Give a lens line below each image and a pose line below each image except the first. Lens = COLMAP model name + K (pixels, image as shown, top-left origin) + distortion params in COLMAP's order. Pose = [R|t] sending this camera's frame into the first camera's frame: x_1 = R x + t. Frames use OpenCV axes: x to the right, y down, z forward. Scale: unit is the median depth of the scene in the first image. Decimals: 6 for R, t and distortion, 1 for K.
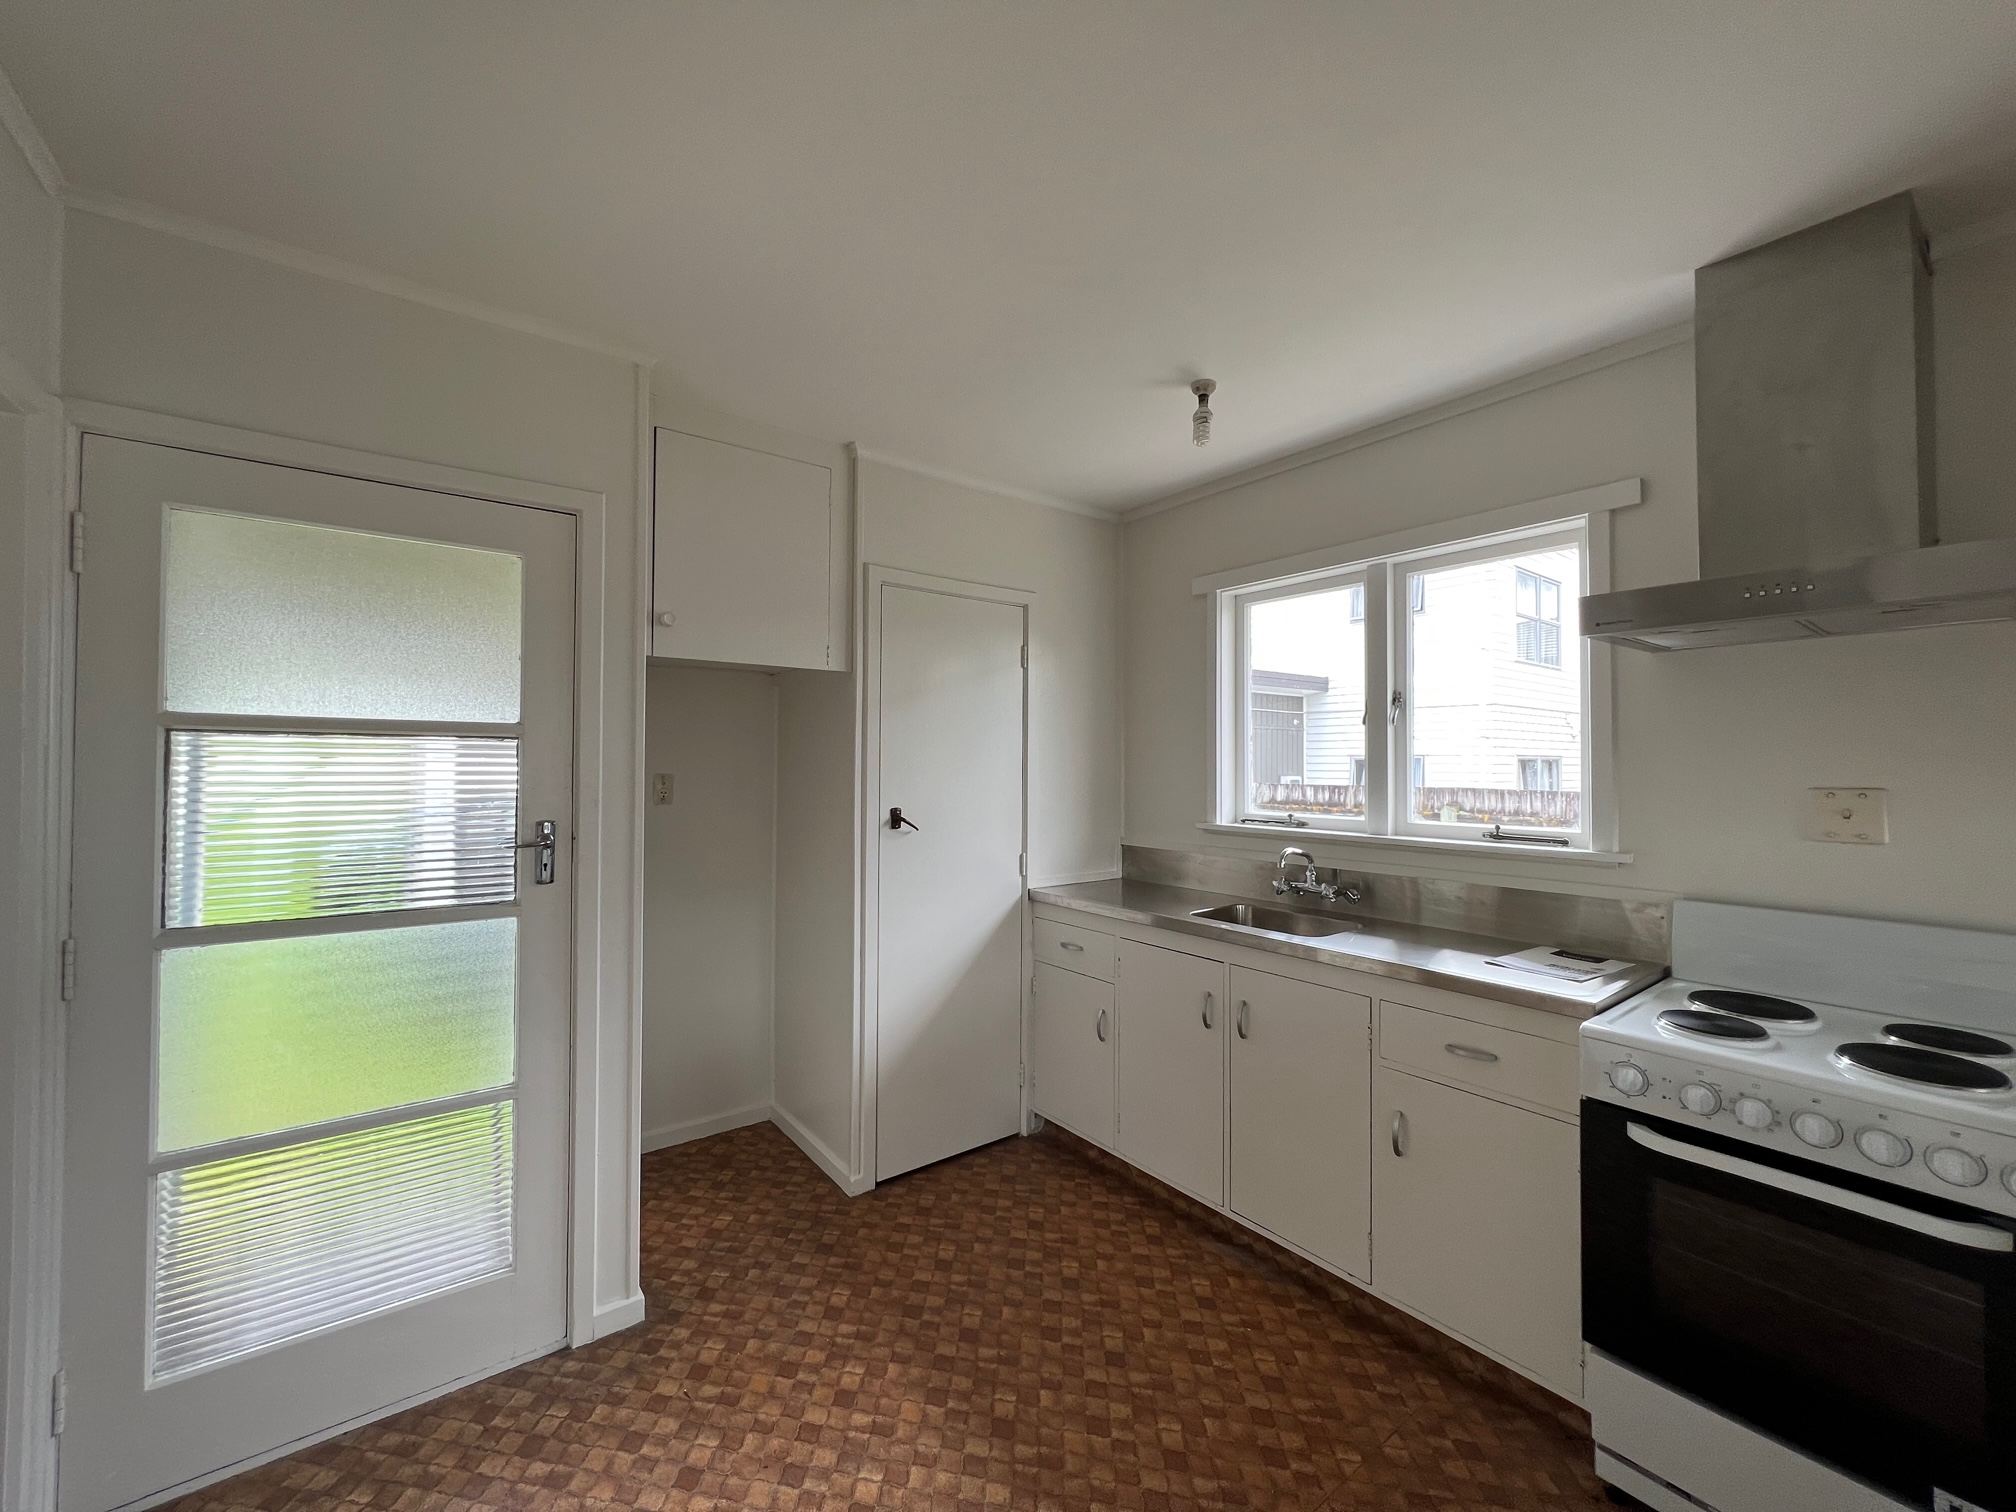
lens RADIAL K [[809.9, 0, 1010.4], [0, 809.9, 750.6], [0, 0, 1]] dist [0.000299, 0.000097]
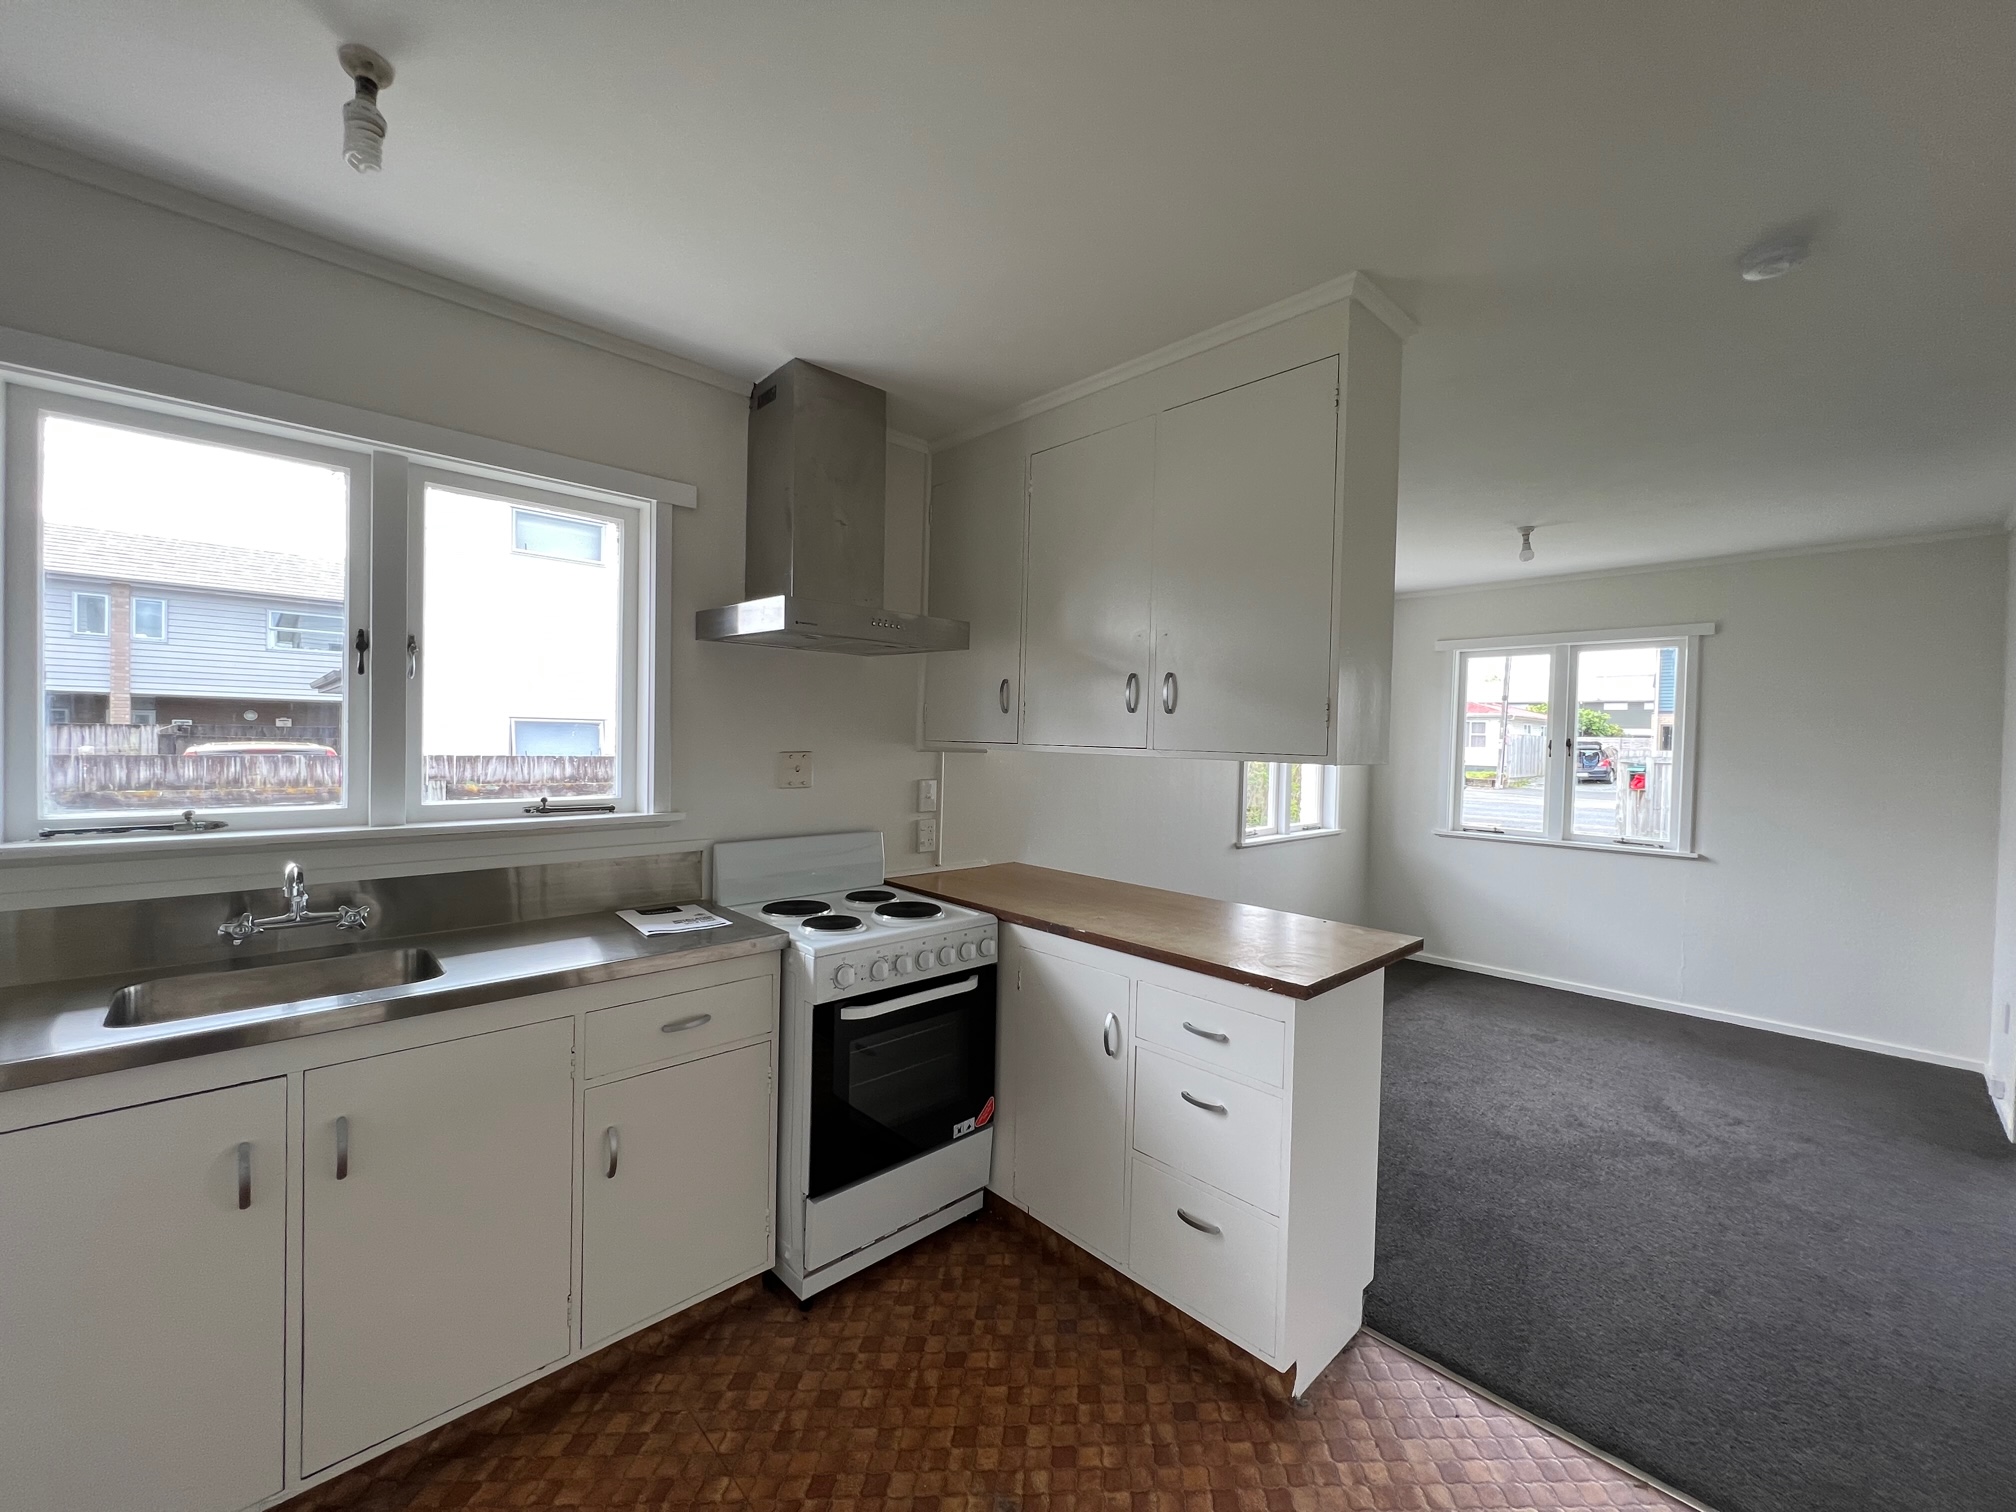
lens RADIAL K [[805.1, 0, 1003.4], [0, 805.1, 750.7], [0, 0, 1]] dist [-0.002128, 0.001155]
pose [[-0.104548, -0.023246, 0.994248, -0.348252], [-0.036482, 0.999144, 0.019524, 0.001423], [-0.993851, -0.034231, -0.105306, 0.552753]]
